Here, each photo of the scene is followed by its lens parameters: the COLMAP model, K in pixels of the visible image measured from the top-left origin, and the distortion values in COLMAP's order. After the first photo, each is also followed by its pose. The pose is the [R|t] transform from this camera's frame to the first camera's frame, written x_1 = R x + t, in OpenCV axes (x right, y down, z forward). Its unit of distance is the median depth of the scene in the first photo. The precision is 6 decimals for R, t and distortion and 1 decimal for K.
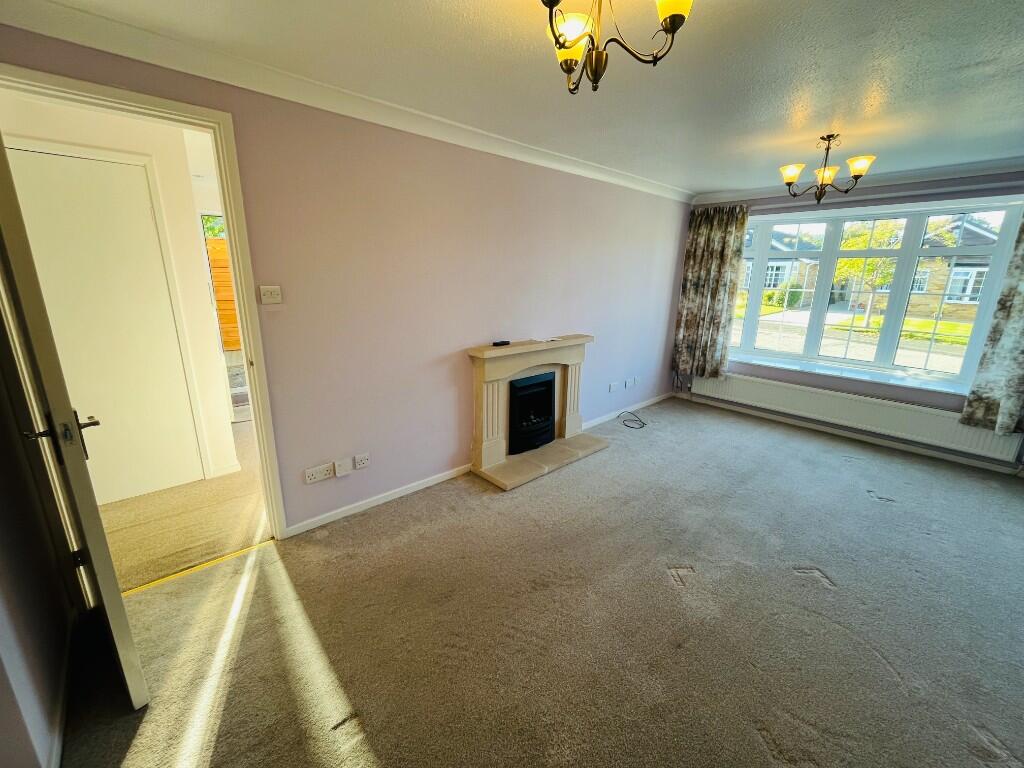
lens RADIAL K [[415.2, 0, 509.1], [0, 415.2, 382.2], [0, 0, 1]] dist [-0.001669, -0.000488]
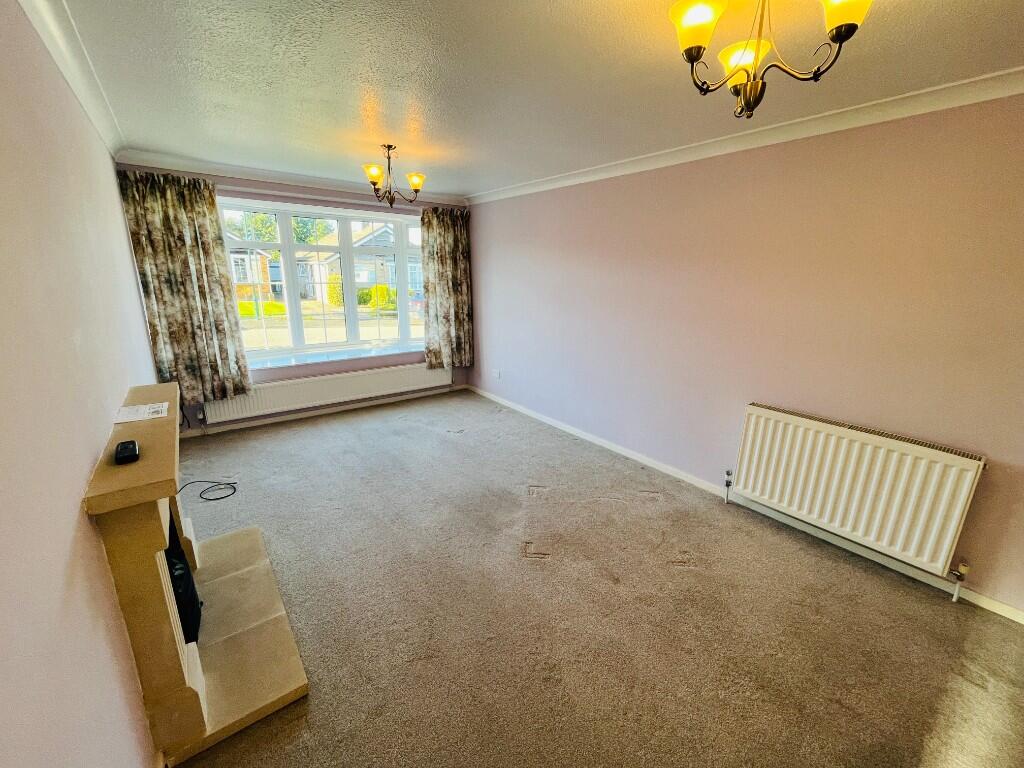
lens RADIAL K [[415.2, 0, 510.1], [0, 415.2, 383.7], [0, 0, 1]] dist [-0.001669, -0.000488]
pose [[0.077290, -0.273713, 0.958701, -0.257635], [0.232532, 0.940008, 0.249629, -0.121254], [-0.969513, 0.203635, 0.136300, 0.401987]]
